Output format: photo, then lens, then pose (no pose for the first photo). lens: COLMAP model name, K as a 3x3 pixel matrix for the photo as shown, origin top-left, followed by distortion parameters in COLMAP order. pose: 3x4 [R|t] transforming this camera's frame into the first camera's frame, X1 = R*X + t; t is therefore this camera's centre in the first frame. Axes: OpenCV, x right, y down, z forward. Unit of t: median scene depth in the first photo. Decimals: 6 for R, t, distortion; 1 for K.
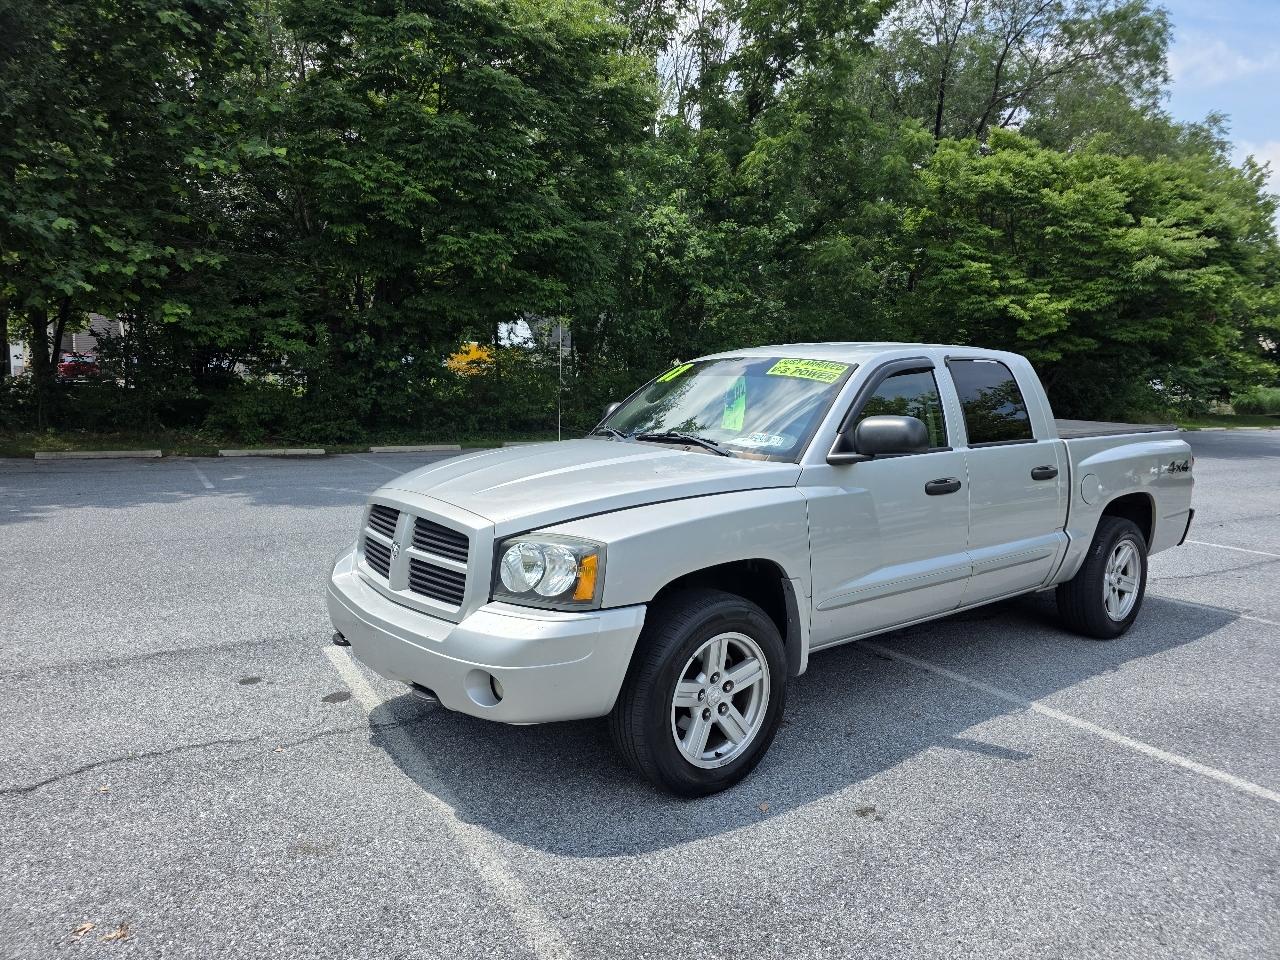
lens RADIAL K [[854.1, 0, 650.2], [0, 854.1, 471.7], [0, 0, 1]] dist [0.038780, -0.026690]
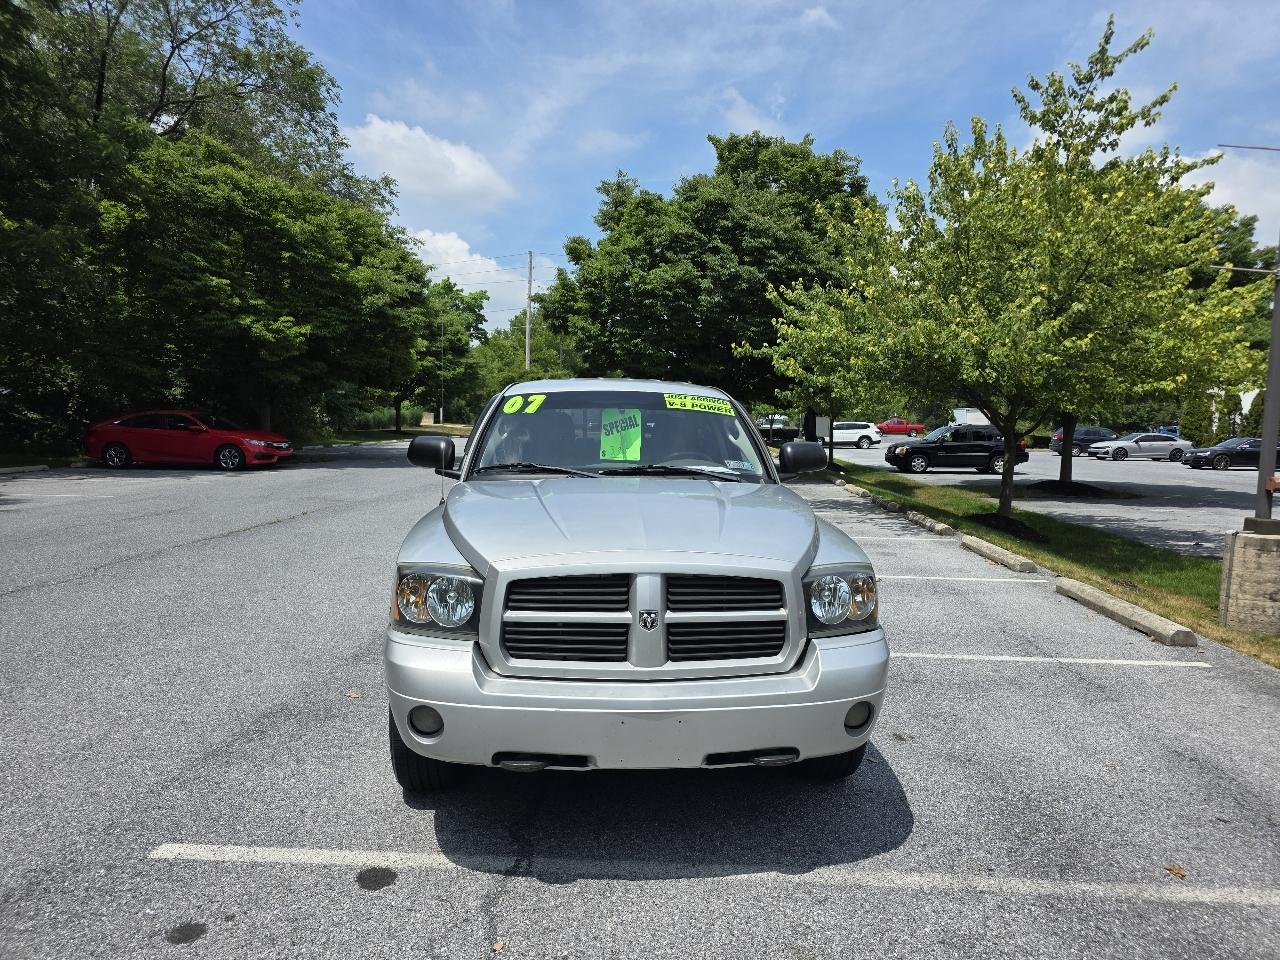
lens RADIAL K [[854.1, 0, 639.6], [0, 854.1, 476.5], [0, 0, 1]] dist [0.038780, -0.026690]
pose [[0.559008, -0.067891, 0.826378, -0.514748], [0.080098, 0.996403, 0.027676, -0.038437], [-0.825285, 0.050721, 0.562435, 0.274073]]
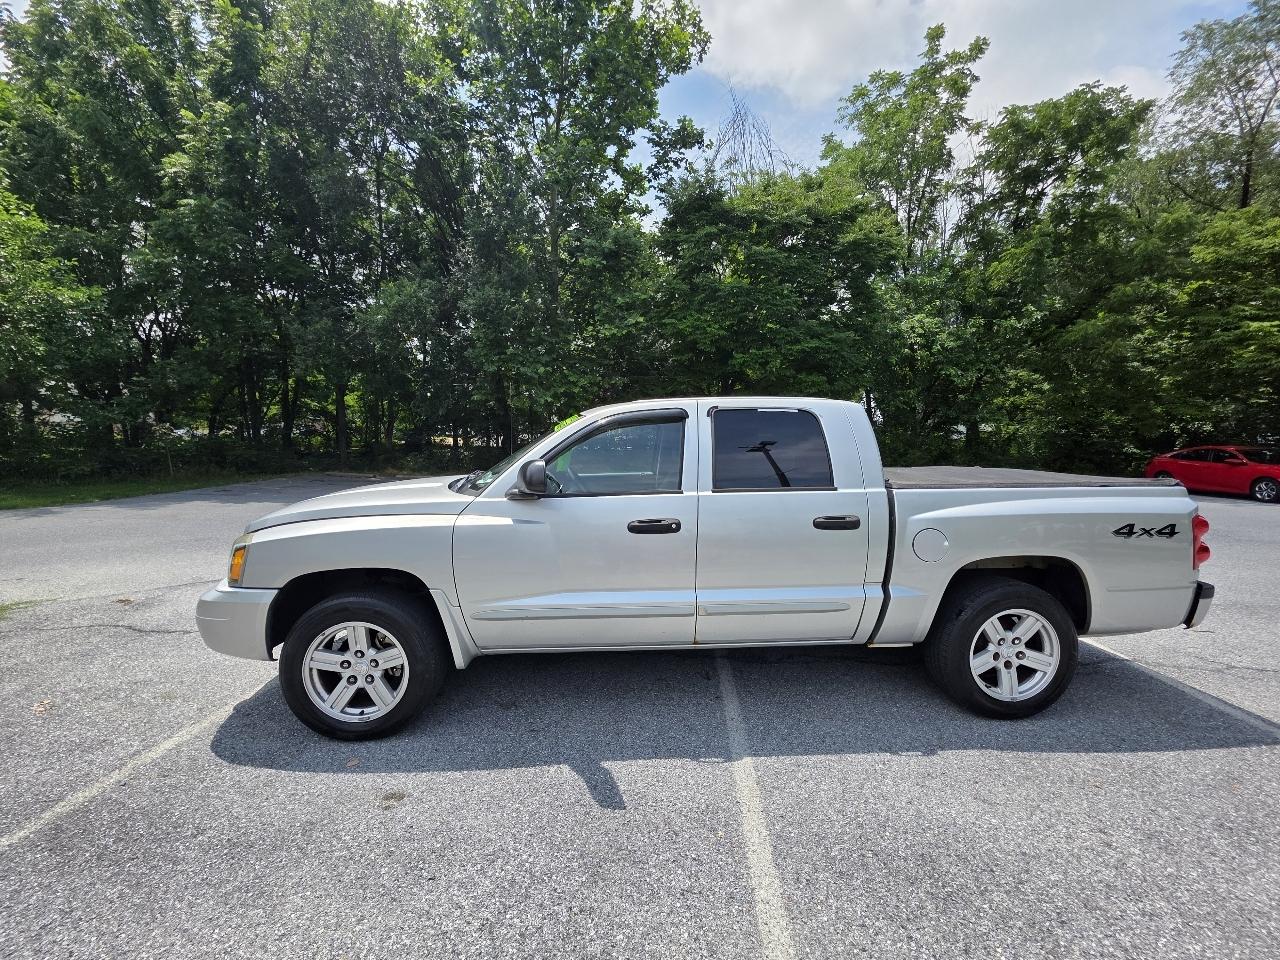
lens RADIAL K [[515.0, 0, 647.4], [0, 515.0, 475.4], [0, 0, 1]] dist [-0.003279, -0.000671]
pose [[0.817194, 0.020979, -0.575980, 0.446119], [-0.048479, 0.998298, -0.032422, -0.016107], [0.574320, 0.054418, 0.816820, 0.293308]]
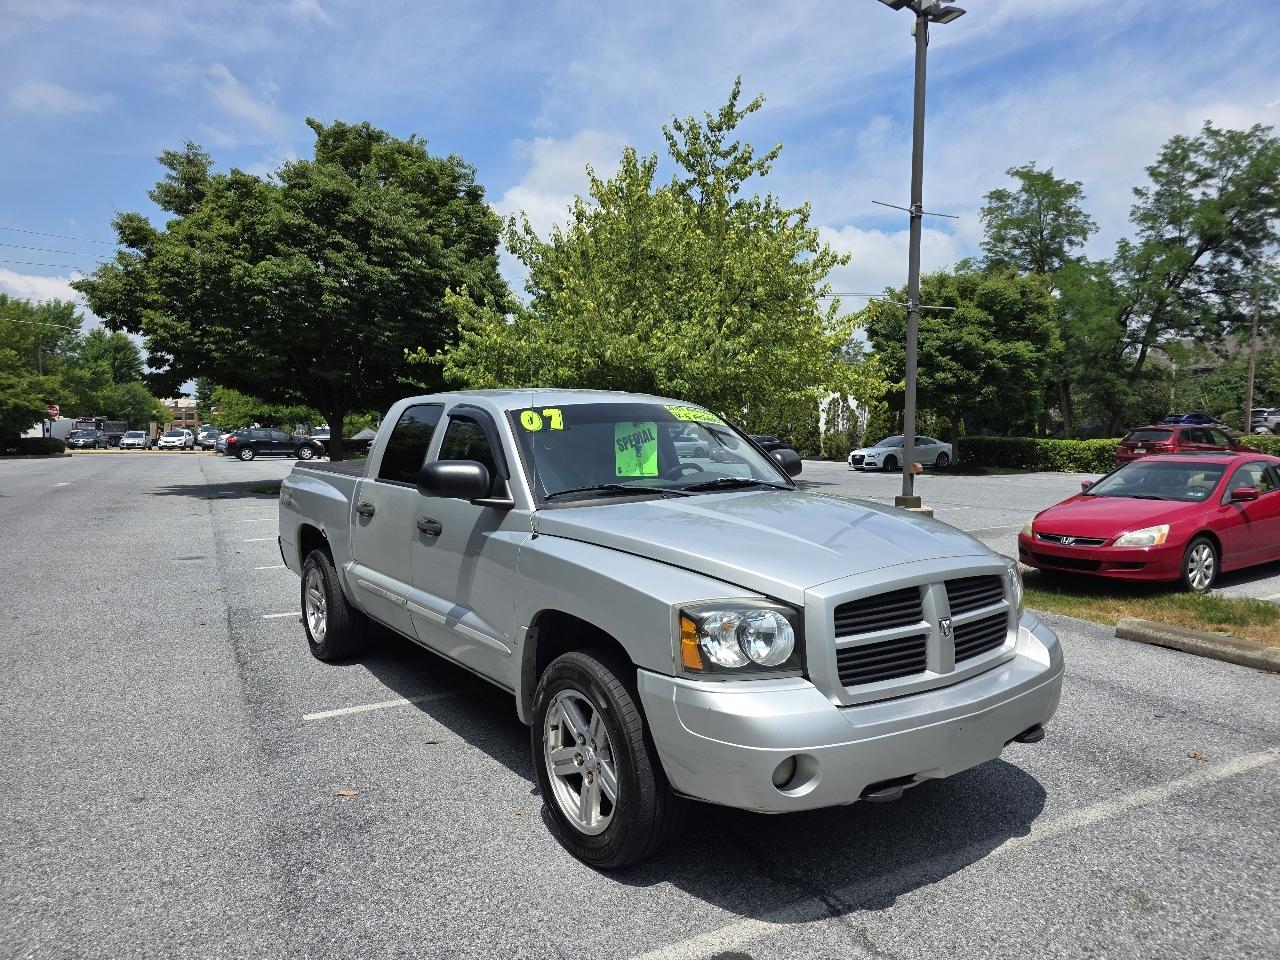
lens RADIAL K [[857.2, 0, 643.5], [0, 857.2, 485.9], [0, 0, 1]] dist [0.034607, -0.025914]
pose [[0.054112, -0.089973, 0.994473, -0.609369], [0.113101, 0.990075, 0.083421, -0.082392], [-0.992109, 0.107962, 0.063751, 0.643319]]
